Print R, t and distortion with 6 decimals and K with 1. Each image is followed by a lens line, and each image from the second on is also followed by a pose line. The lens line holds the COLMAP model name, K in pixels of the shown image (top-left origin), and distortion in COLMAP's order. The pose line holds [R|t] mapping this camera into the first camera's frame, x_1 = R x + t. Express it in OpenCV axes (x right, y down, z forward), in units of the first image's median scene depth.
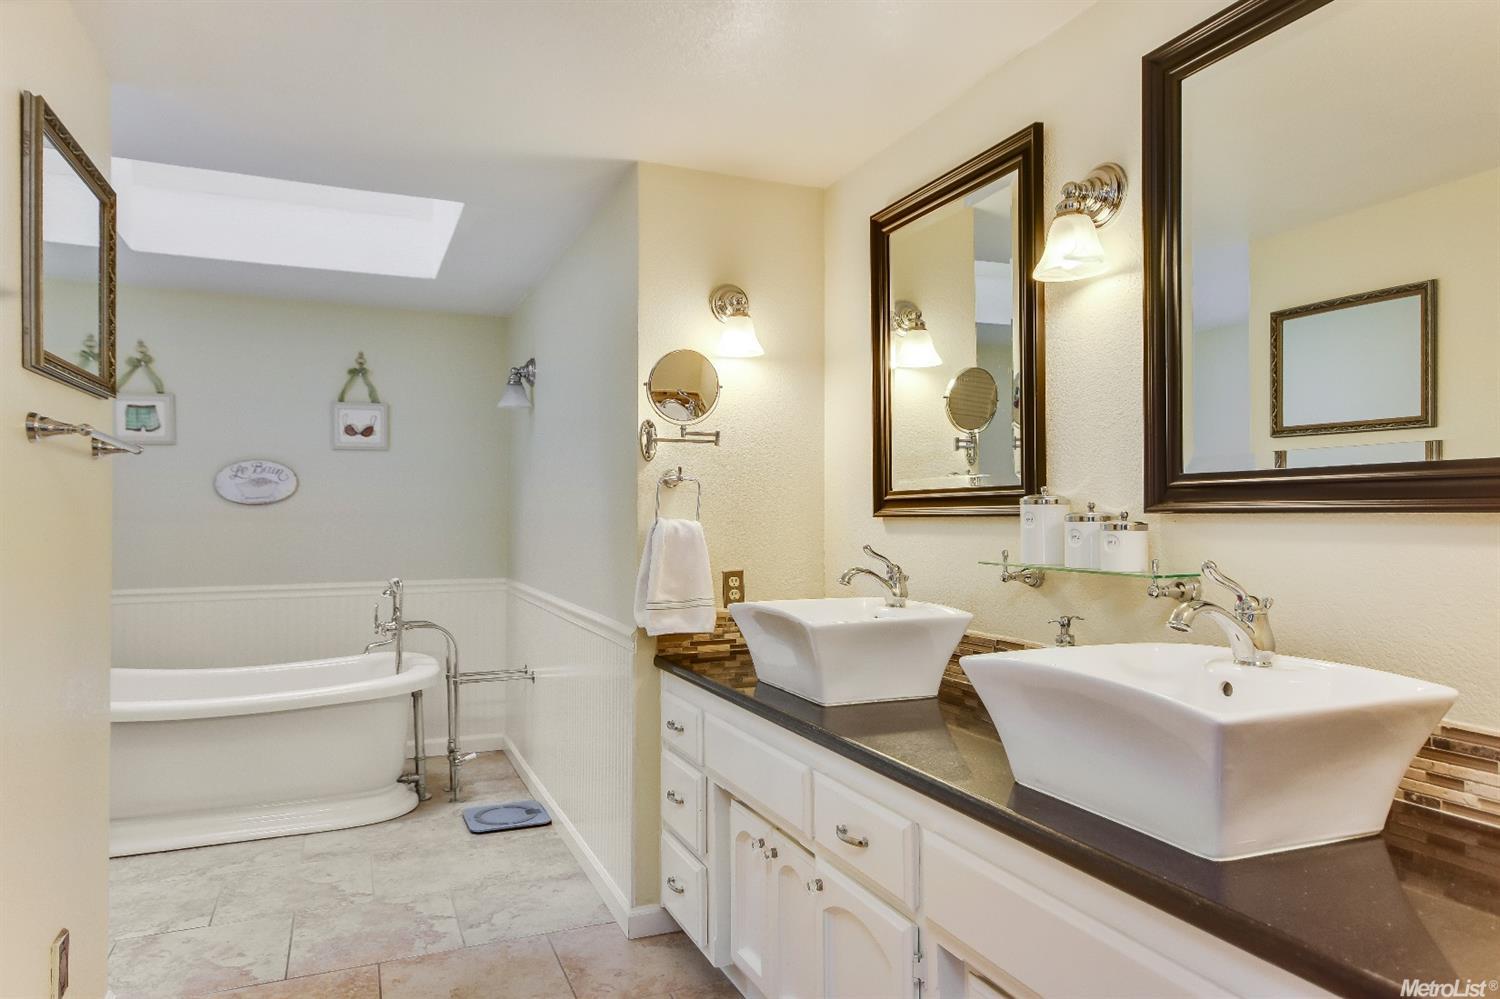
lens RADIAL K [[935.5, 0, 743.1], [0, 935.5, 506.3], [0, 0, 1]] dist [0.015287, 0.001809]
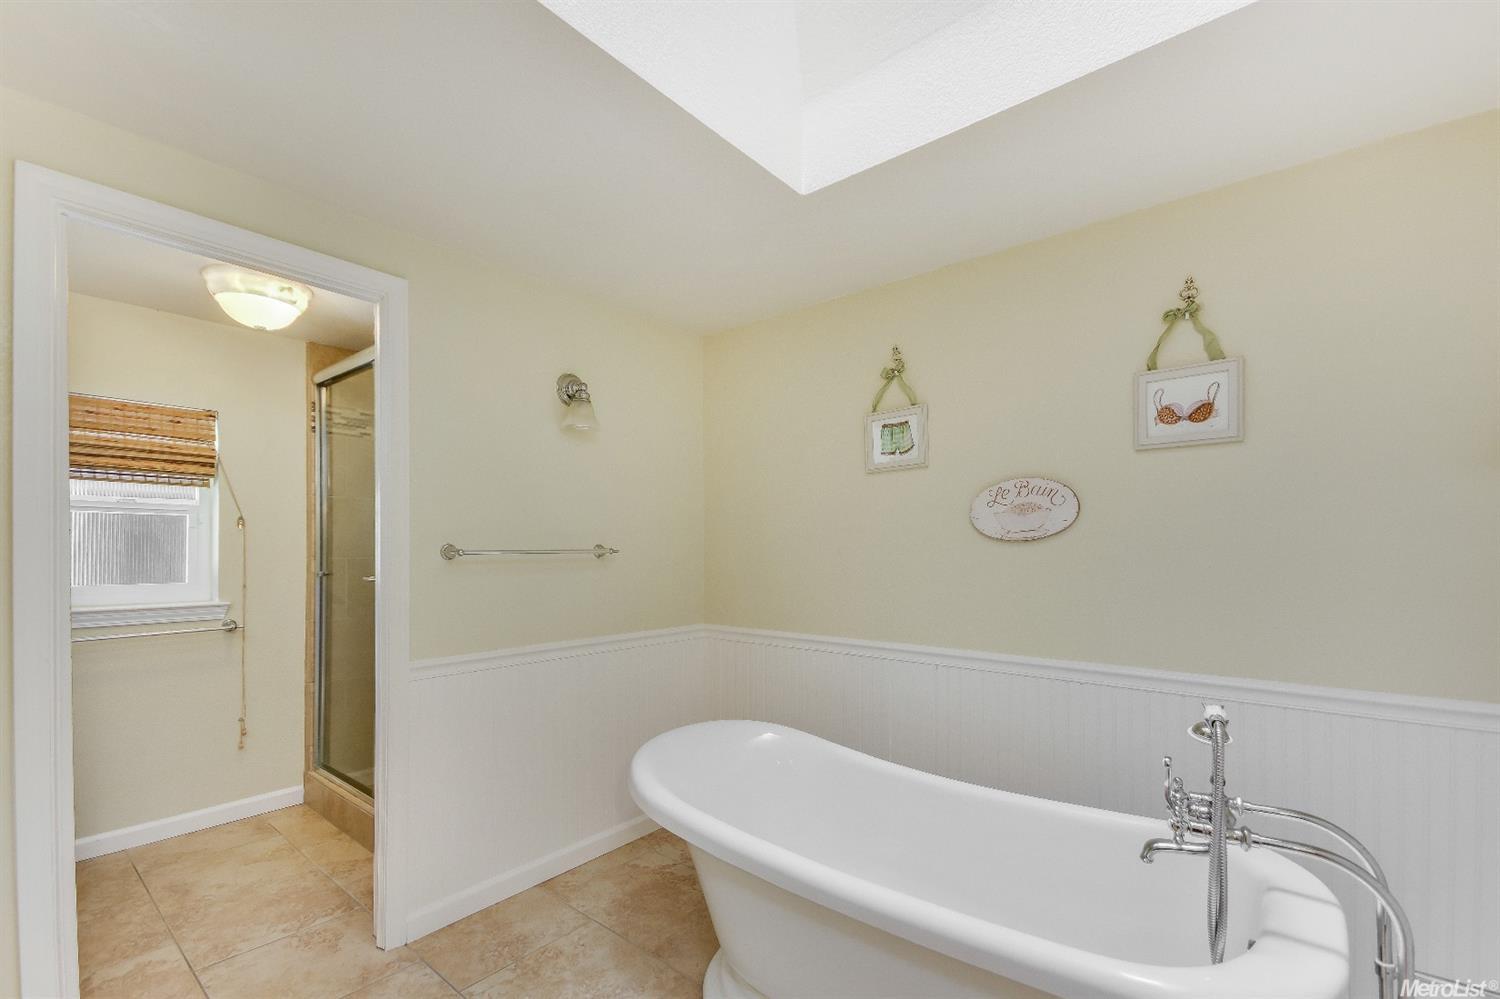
lens RADIAL K [[647.7, 0, 747.6], [0, 647.7, 542.8], [0, 0, 1]] dist [0.014941, -0.000052]
pose [[0.452823, -0.002727, -0.891596, -0.207480], [0.009378, 0.999955, 0.001704, -0.004013], [0.891551, -0.009133, 0.452828, 0.696236]]
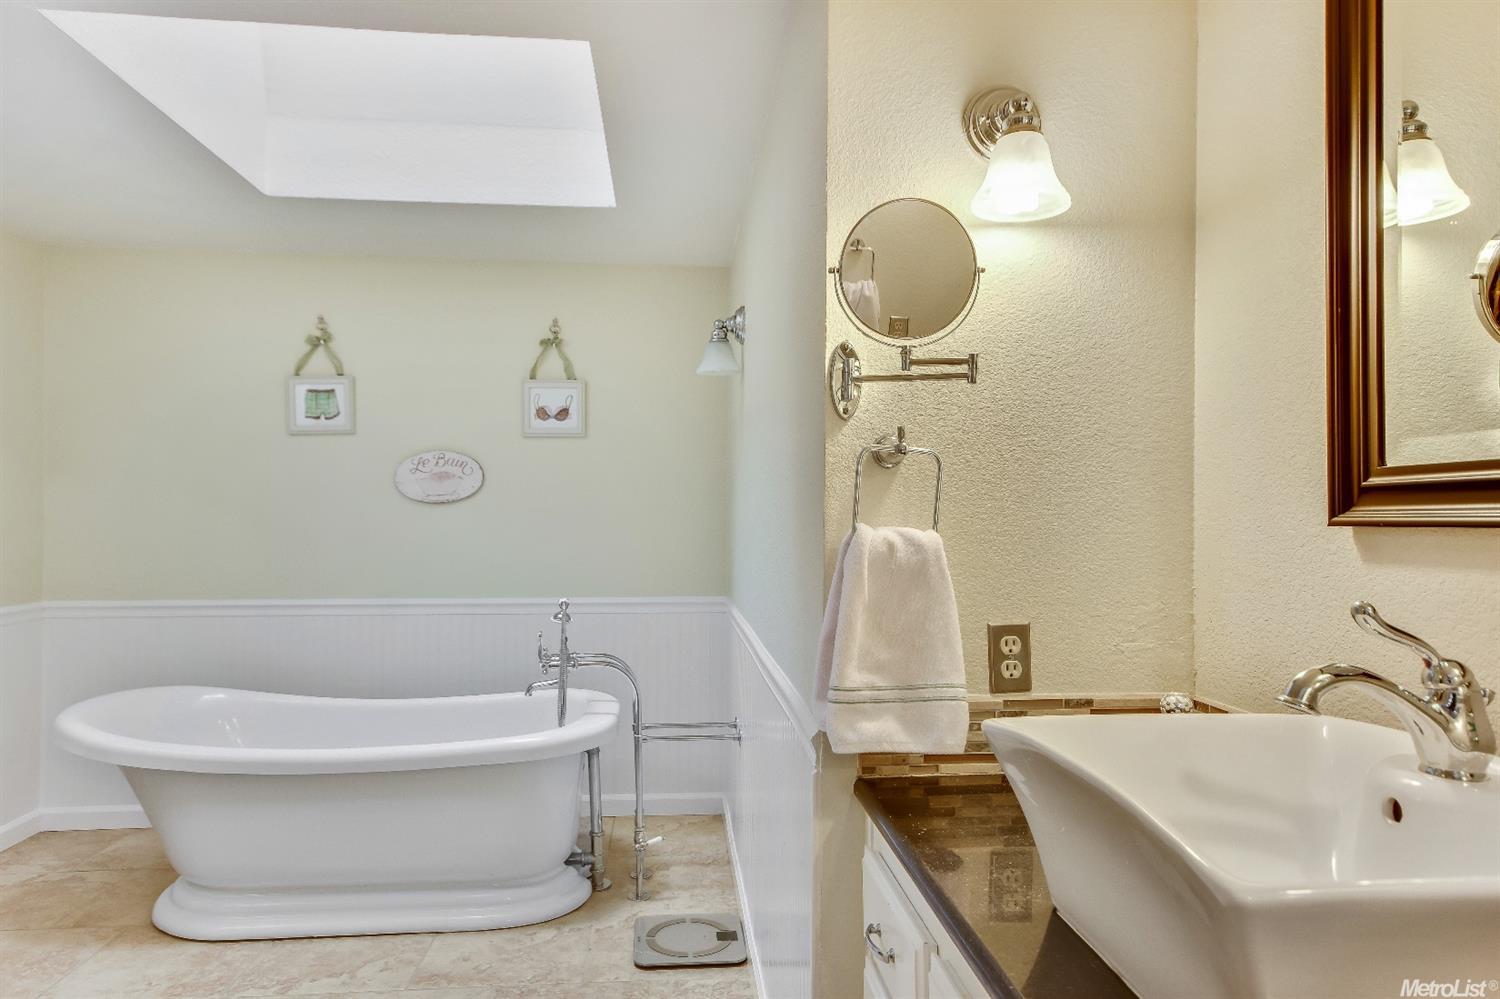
lens RADIAL K [[935.5, 0, 743.1], [0, 935.5, 506.3], [0, 0, 1]] dist [0.015287, 0.001809]
pose [[0.949816, 0.000806, -0.312807, 0.009018], [-0.001281, 0.999998, -0.001313, 0.002103], [0.312806, 0.001647, 0.949816, 0.328689]]
